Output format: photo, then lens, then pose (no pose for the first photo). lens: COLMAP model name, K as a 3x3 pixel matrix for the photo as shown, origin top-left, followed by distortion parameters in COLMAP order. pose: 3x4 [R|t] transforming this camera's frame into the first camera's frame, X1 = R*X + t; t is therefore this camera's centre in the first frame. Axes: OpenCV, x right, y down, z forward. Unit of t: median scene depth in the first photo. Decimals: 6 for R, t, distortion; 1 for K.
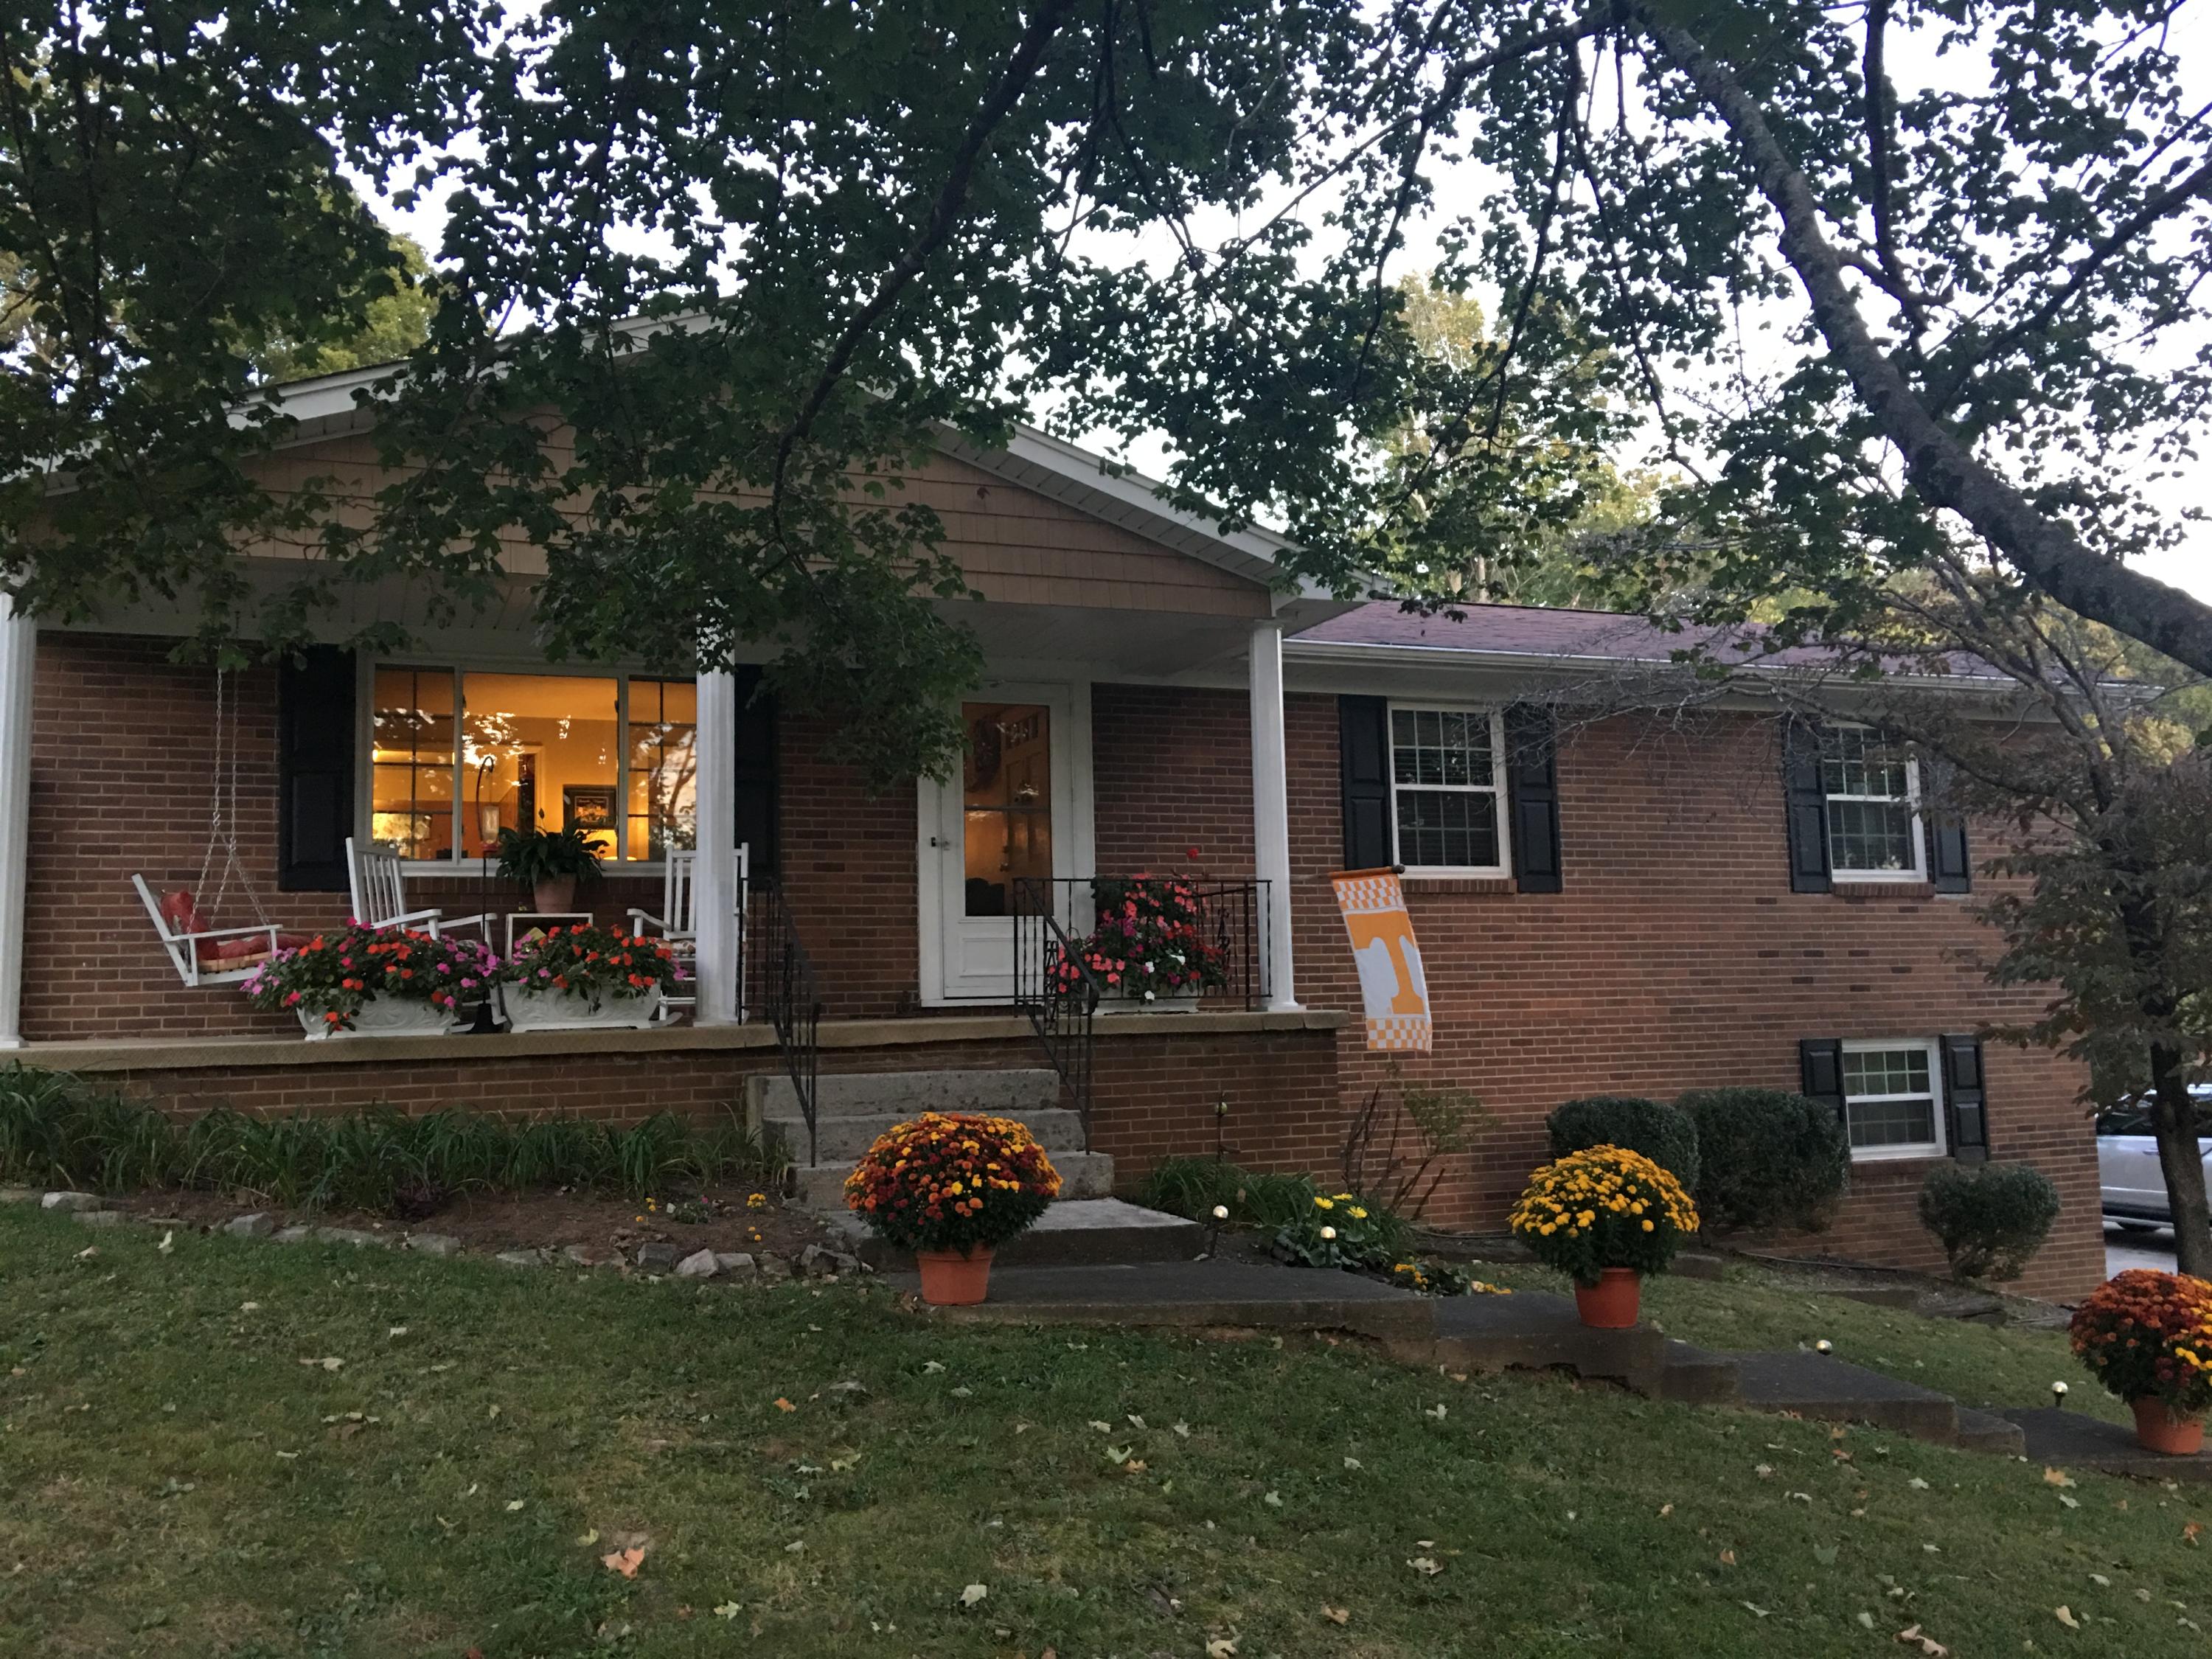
lens RADIAL K [[1880.2, 0, 1103.7], [0, 1880.2, 799.6], [0, 0, 1]] dist [0.004462, -0.008470]
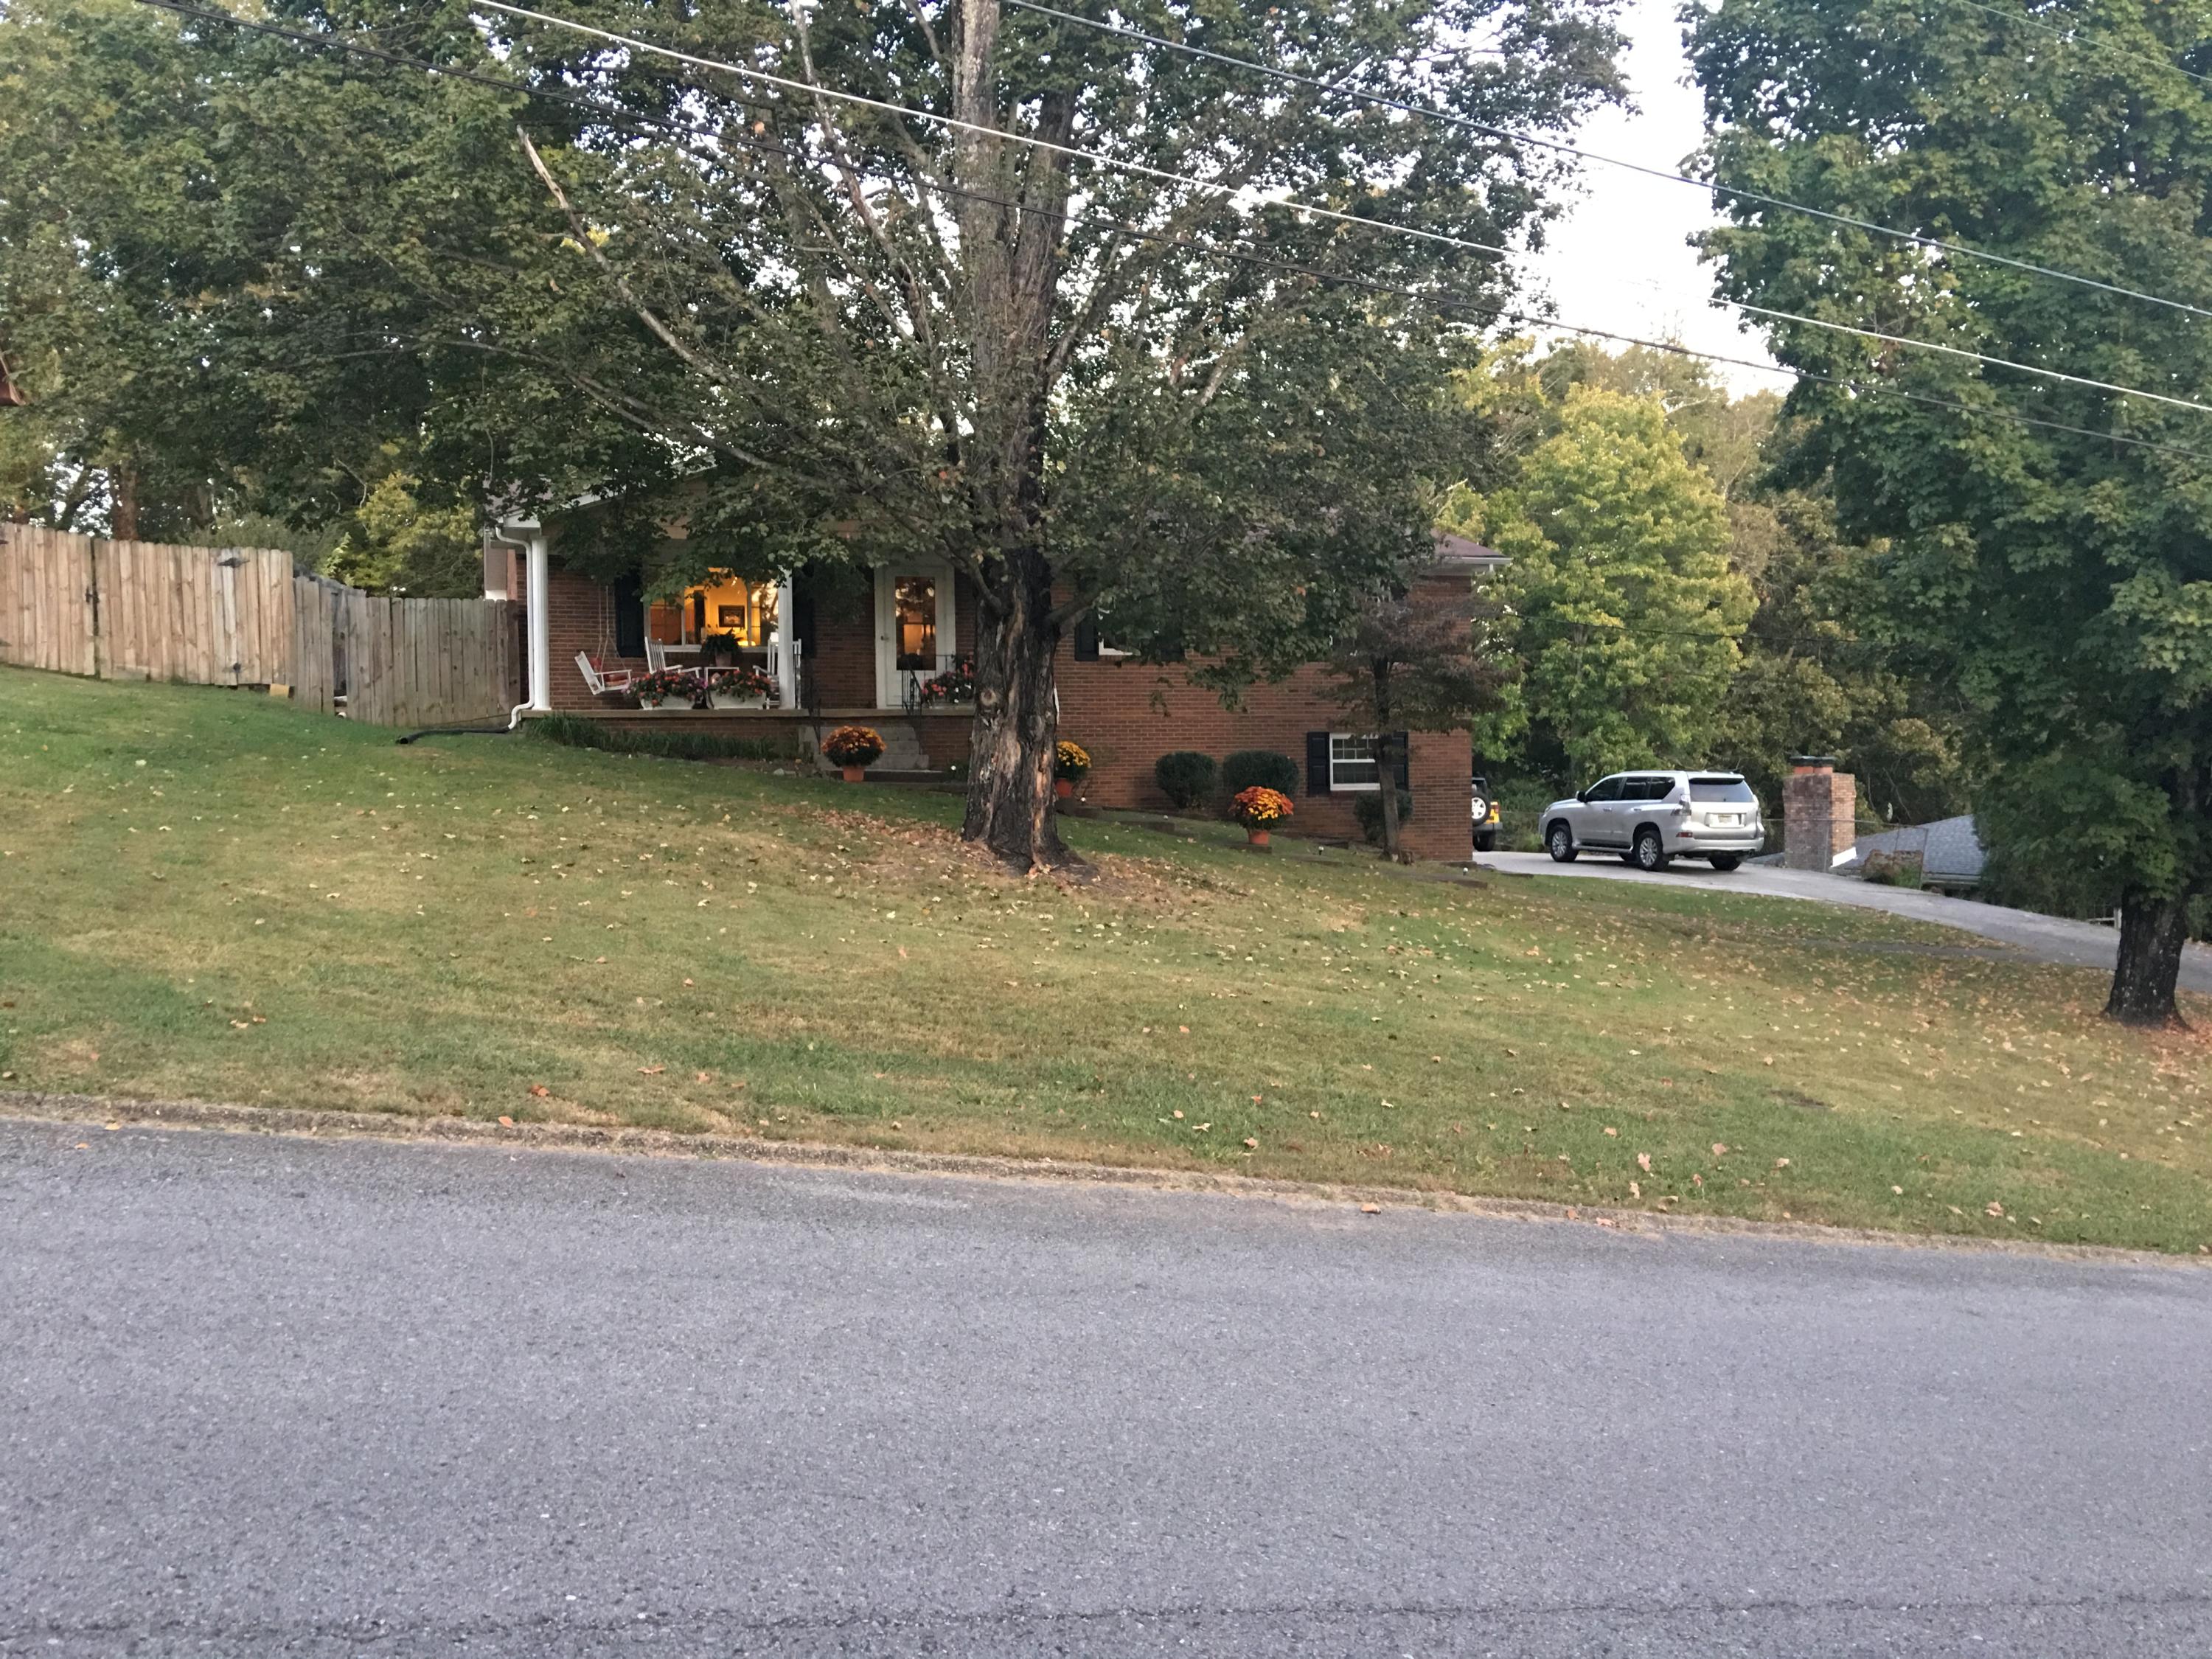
lens RADIAL K [[1880.2, 0, 1103.7], [0, 1880.2, 799.6], [0, 0, 1]] dist [0.004462, -0.008470]
pose [[0.998361, 0.009713, -0.056409, 0.361694], [-0.002649, 0.992281, 0.123980, -0.077757], [0.057177, -0.123627, 0.990680, -1.497910]]
